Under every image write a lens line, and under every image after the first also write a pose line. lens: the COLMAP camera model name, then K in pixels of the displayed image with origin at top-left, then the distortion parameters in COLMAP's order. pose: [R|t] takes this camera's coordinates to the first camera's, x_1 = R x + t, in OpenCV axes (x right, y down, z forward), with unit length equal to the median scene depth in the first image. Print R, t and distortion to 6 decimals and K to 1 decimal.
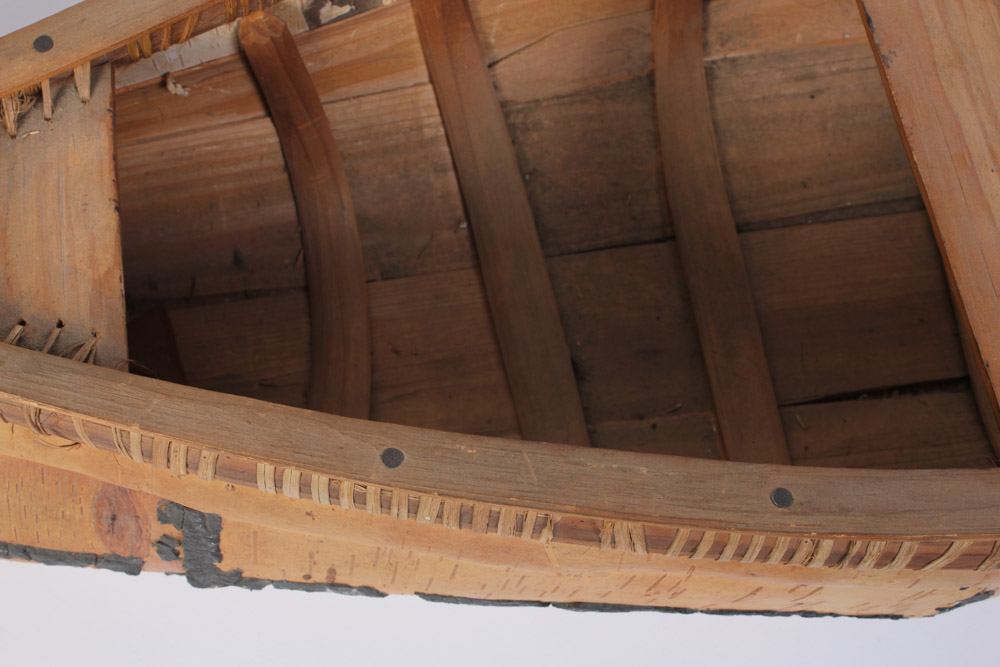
lens RADIAL K [[1395.2, 0, 493.5], [0, 1395.2, 332.4], [0, 0, 1]] dist [-0.025834, 0.000000]
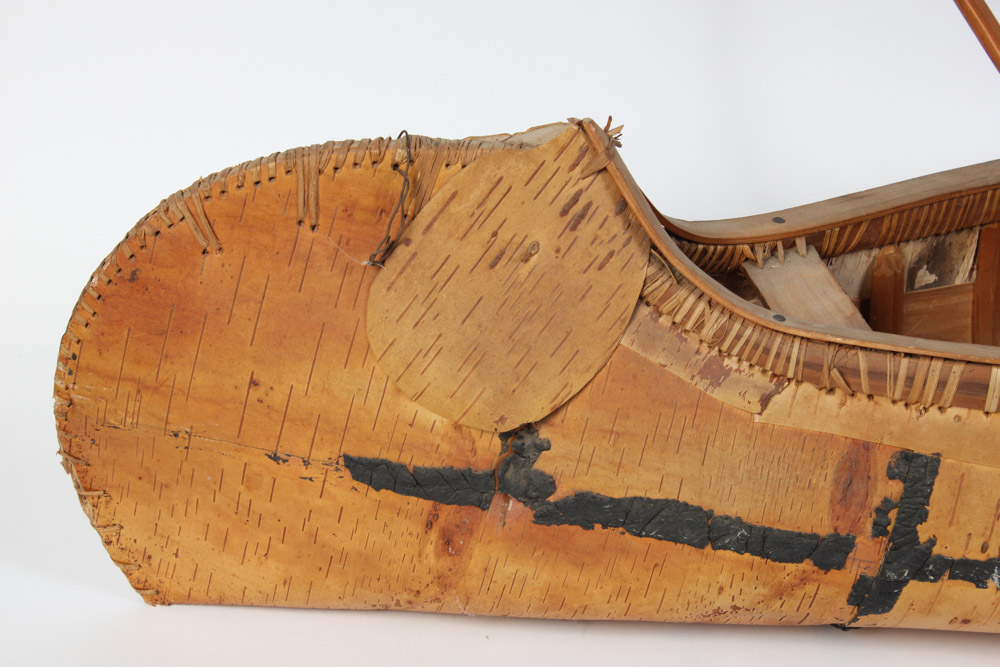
lens RADIAL K [[2323.0, 0, 495.6], [0, 2323.0, 336.0], [0, 0, 1]] dist [0.045455, 0.000000]
pose [[0.999681, 0.025187, 0.002034, -0.617763], [-0.018583, 0.787350, -0.616226, 1.413248], [-0.017122, 0.615991, 0.787567, -0.876959]]
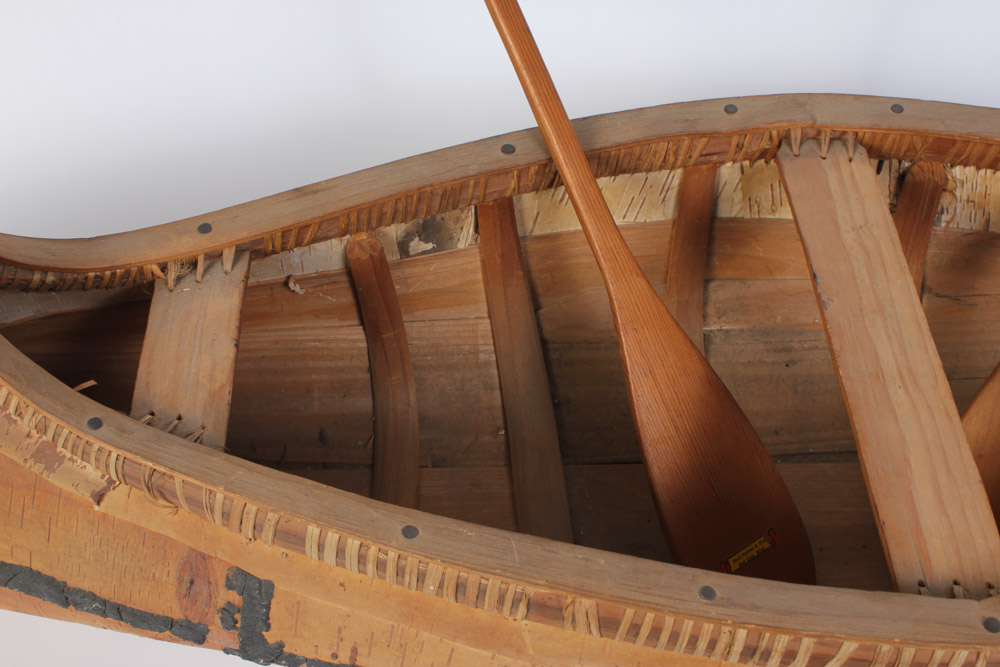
lens RADIAL K [[1224.9, 0, 497.2], [0, 1224.9, 337.3], [0, 0, 1]] dist [-0.058035, 0.000000]
pose [[0.991903, 0.103640, -0.073402, 0.061322], [-0.119516, 0.957233, -0.263477, 0.174826], [0.042956, 0.270116, 0.961869, -0.116777]]
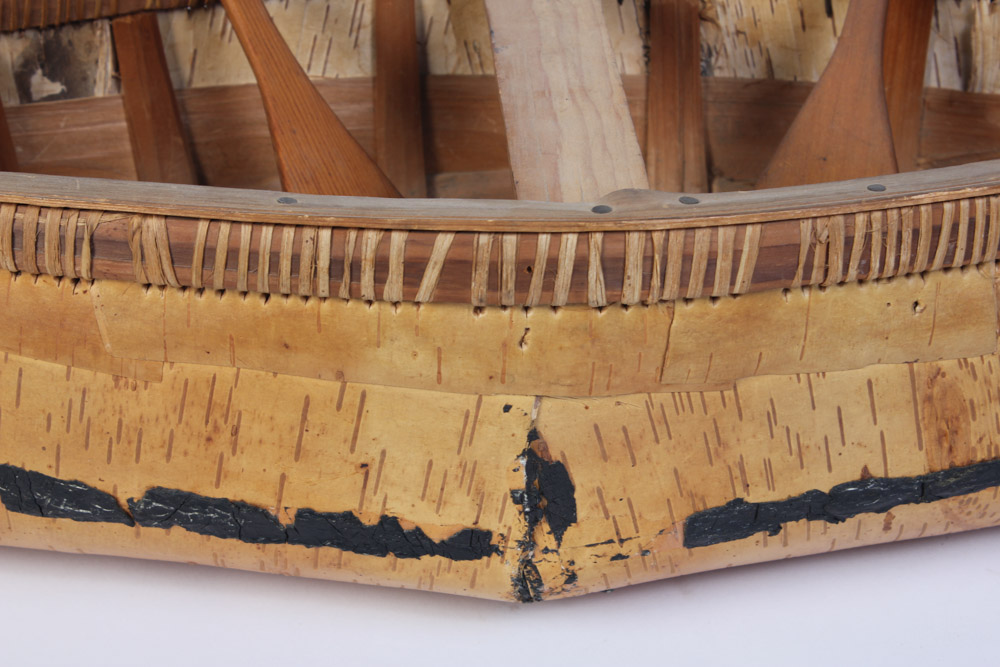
lens RADIAL K [[2323.0, 0, 490.3], [0, 2323.0, 337.0], [0, 0, 1]] dist [0.045455, 0.000000]
pose [[0.995035, 0.050497, -0.085769, 0.443689], [-0.090696, 0.814950, -0.572390, 1.048803], [0.040993, 0.577327, 0.815484, -0.382520]]
